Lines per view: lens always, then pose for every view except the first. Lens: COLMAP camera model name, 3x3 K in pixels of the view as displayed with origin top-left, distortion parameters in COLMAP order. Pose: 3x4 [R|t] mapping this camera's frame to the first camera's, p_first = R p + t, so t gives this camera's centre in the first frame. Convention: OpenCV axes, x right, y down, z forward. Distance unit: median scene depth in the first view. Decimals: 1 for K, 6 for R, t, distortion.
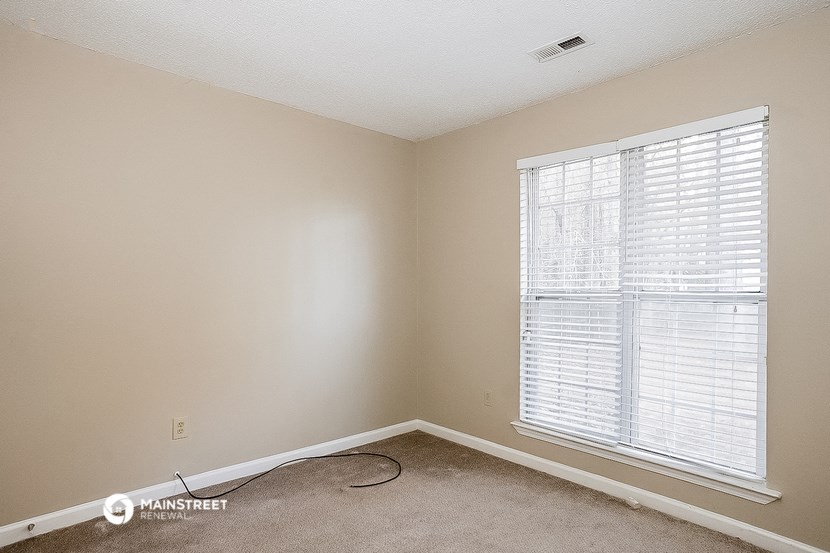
lens RADIAL K [[472.6, 0, 415.9], [0, 472.6, 288.5], [0, 0, 1]] dist [-0.002915, 0.023764]
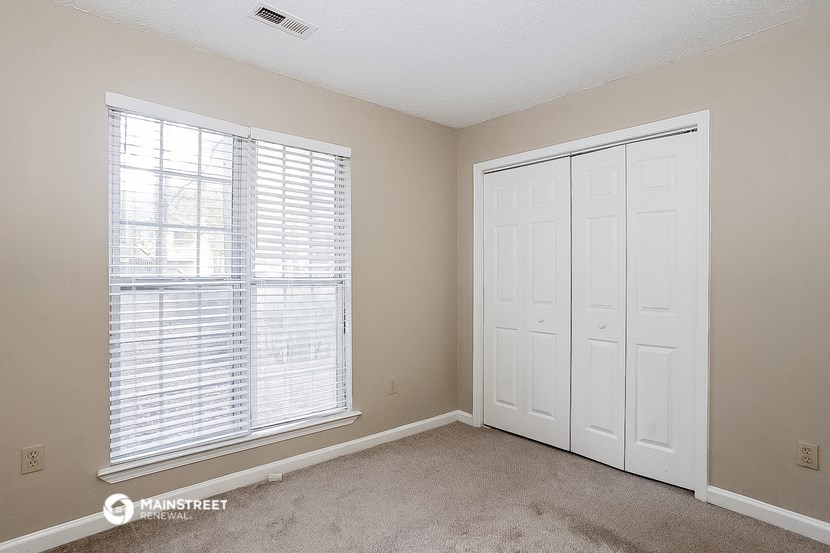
lens RADIAL K [[466.4, 0, 415.0], [0, 466.4, 276.5], [0, 0, 1]] dist [0.000768, 0.022971]
pose [[0.010934, -0.004494, 0.999930, -0.571446], [0.006099, 0.999972, 0.004428, 0.000638], [-0.999922, 0.006050, 0.010961, 0.662882]]
